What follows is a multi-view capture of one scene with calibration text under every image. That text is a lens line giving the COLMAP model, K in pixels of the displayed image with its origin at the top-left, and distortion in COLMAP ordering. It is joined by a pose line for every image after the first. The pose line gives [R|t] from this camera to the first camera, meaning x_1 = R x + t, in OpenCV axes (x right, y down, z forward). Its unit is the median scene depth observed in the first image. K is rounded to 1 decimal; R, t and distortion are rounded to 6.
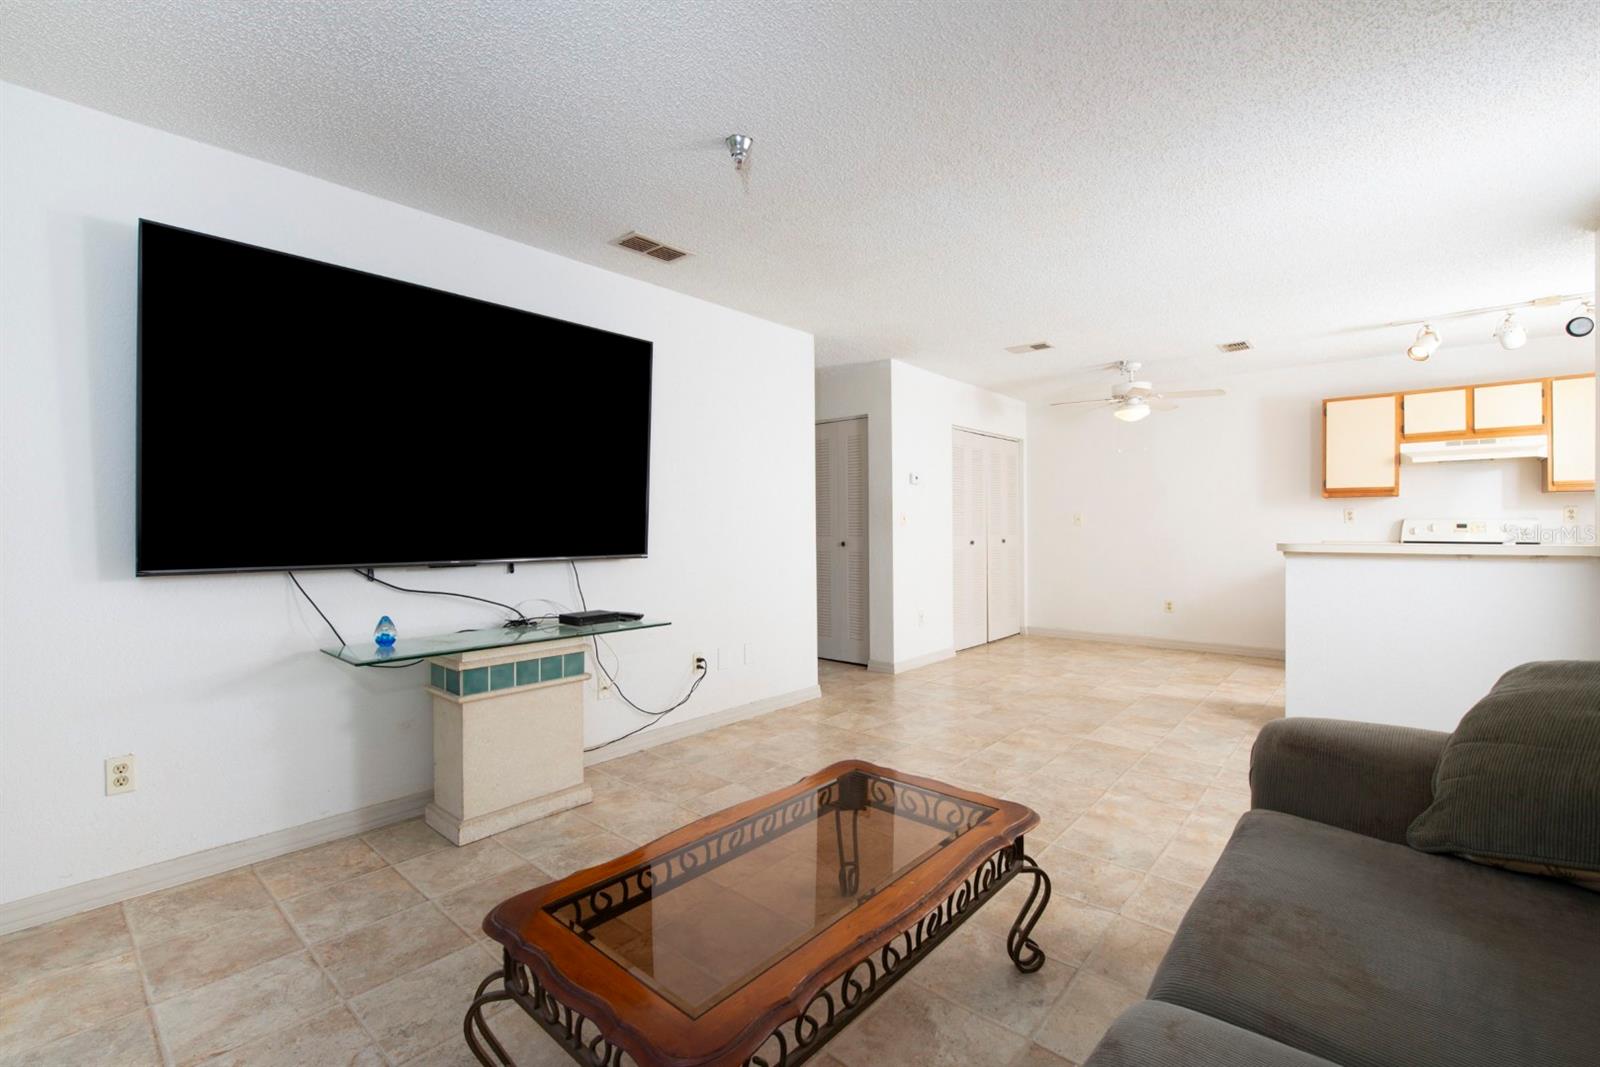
lens RADIAL K [[689.4, 0, 792.9], [0, 689.4, 530.5], [0, 0, 1]] dist [-0.013628, -0.001438]
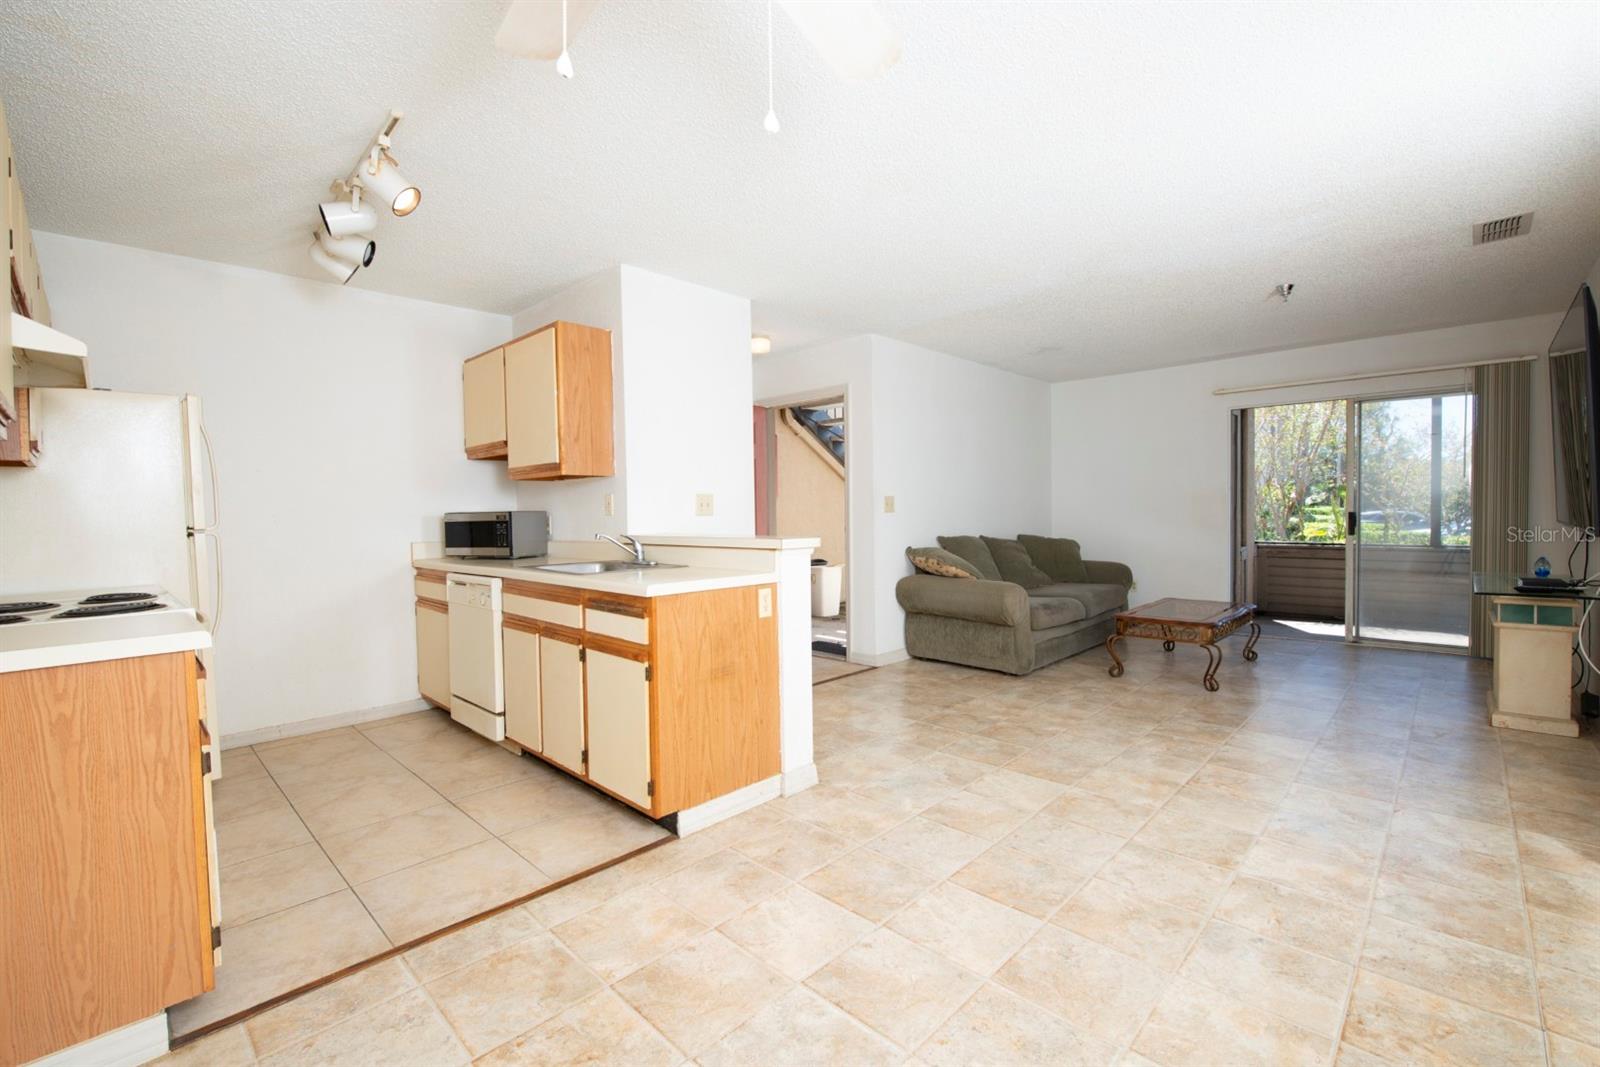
lens RADIAL K [[689.4, 0, 792.9], [0, 689.4, 530.5], [0, 0, 1]] dist [-0.013628, -0.001438]
pose [[-0.998340, 0.019260, 0.054274, 0.710911], [0.021200, 0.999148, 0.035401, -0.018091], [-0.053546, 0.036493, -0.997898, 1.833900]]
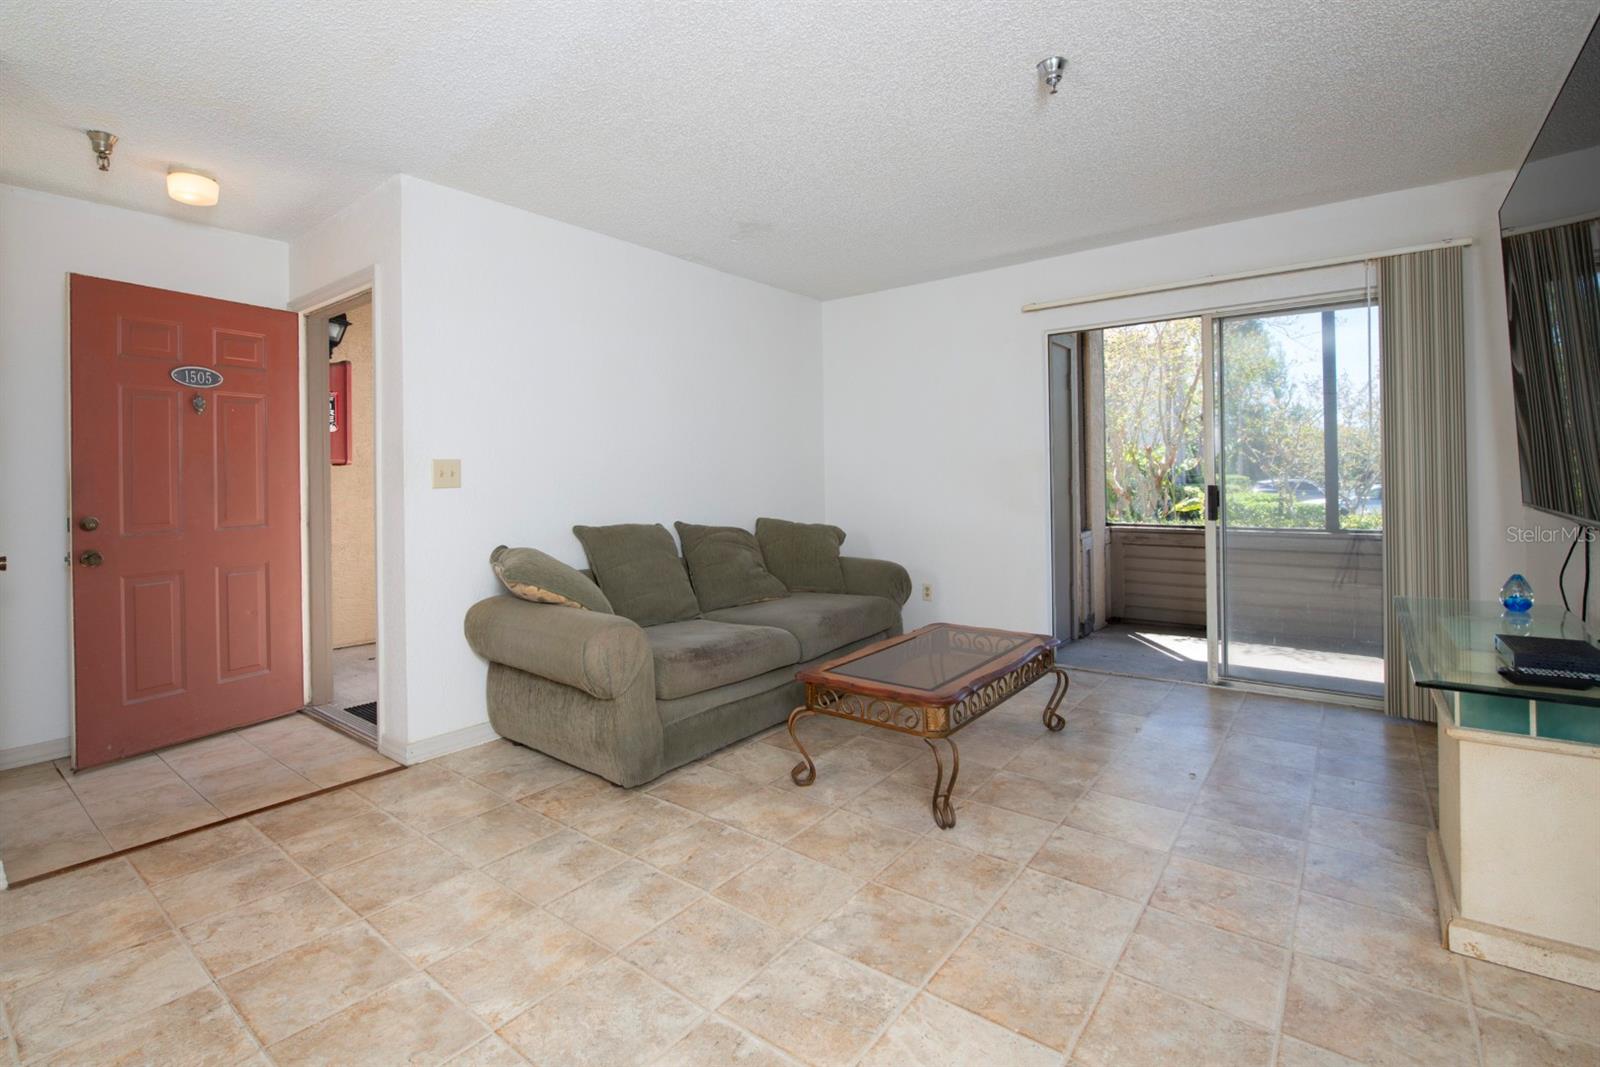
lens RADIAL K [[731.8, 0, 783.0], [0, 731.8, 475.7], [0, 0, 1]] dist [-0.013979, -0.000327]
pose [[-0.998346, 0.020574, -0.053684, 0.228688], [0.020347, 0.999782, 0.004789, -0.010766], [0.053770, 0.003689, -0.998547, 1.271913]]
